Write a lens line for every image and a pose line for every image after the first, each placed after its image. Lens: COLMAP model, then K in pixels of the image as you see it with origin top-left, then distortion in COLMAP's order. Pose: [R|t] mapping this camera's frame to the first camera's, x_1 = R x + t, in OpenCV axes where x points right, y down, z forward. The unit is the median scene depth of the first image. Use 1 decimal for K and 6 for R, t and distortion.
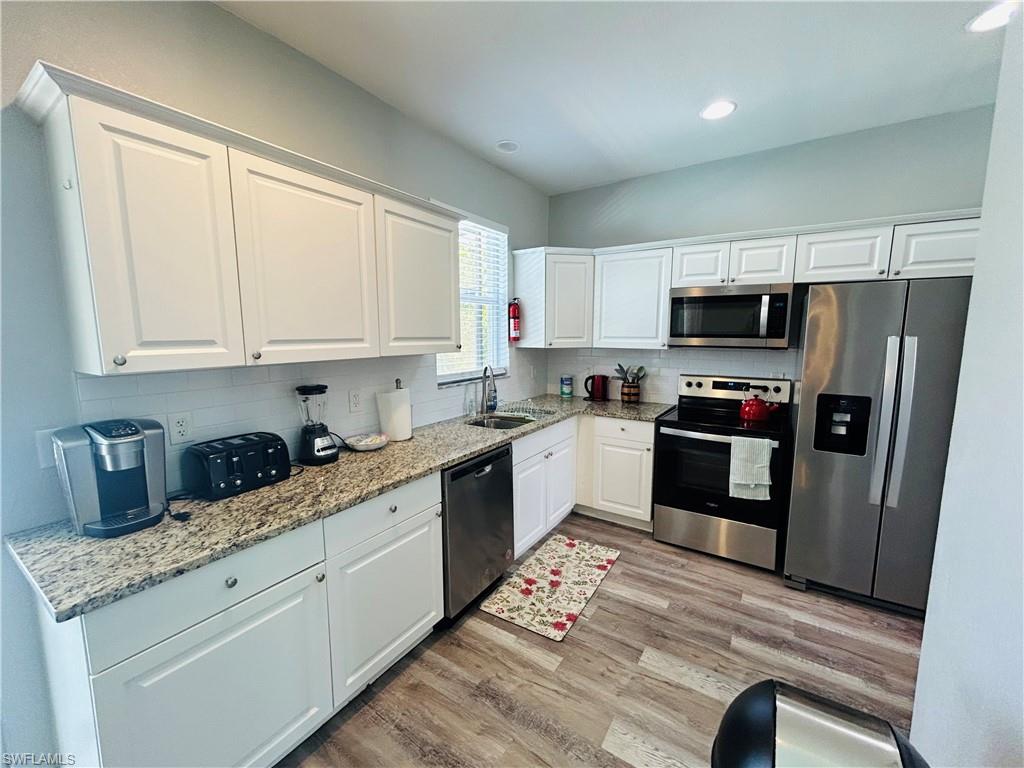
lens RADIAL K [[414.1, 0, 512.0], [0, 414.1, 384.0], [0, 0, 1]] dist [-0.001149, -0.000074]
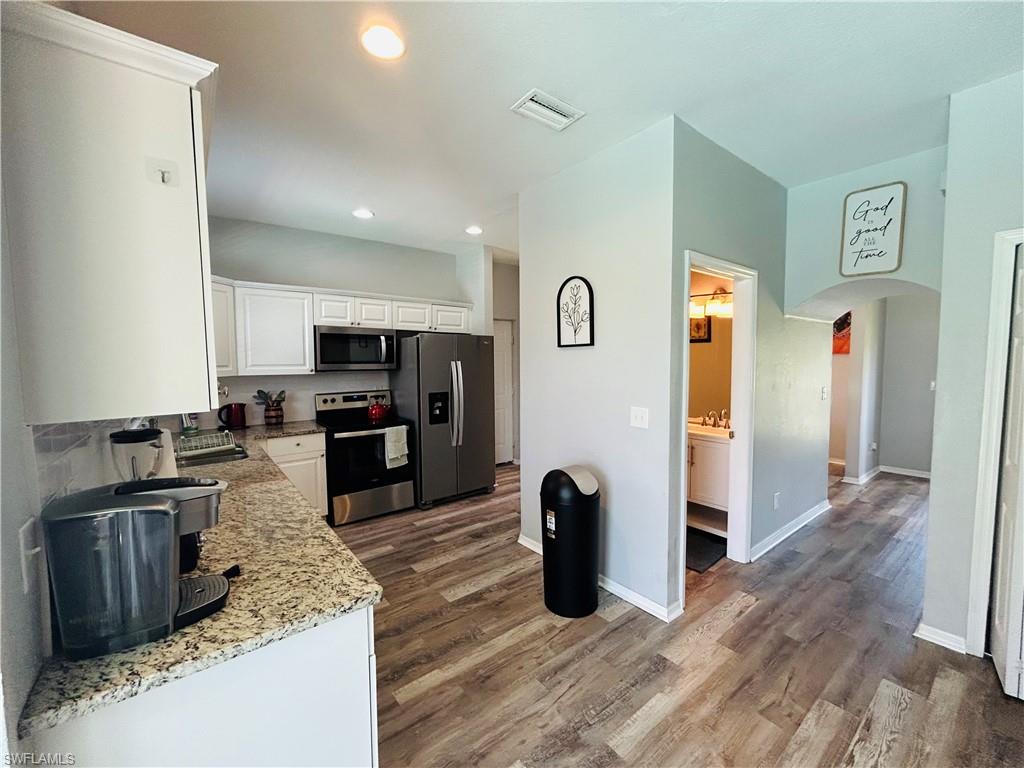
lens RADIAL K [[414.1, 0, 512.0], [0, 414.1, 384.0], [0, 0, 1]] dist [-0.001149, -0.000074]
pose [[0.315892, -0.060915, 0.946838, -0.748318], [0.126422, 0.991741, 0.021626, -0.007851], [-0.940335, 0.112870, 0.320984, 0.068384]]
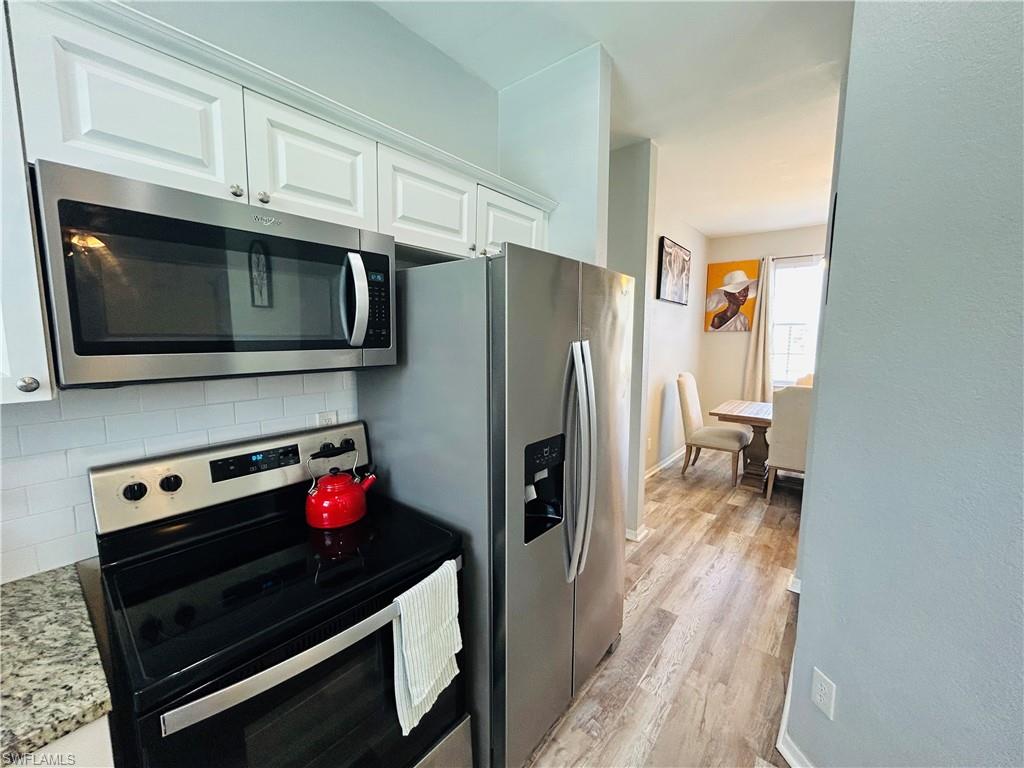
lens RADIAL K [[414.1, 0, 512.0], [0, 414.1, 384.0], [0, 0, 1]] dist [-0.001149, -0.000074]
pose [[0.104636, -0.116465, 0.987668, 0.179950], [0.126793, 0.986577, 0.102903, -0.103026], [-0.986395, 0.114462, 0.117999, 0.833731]]
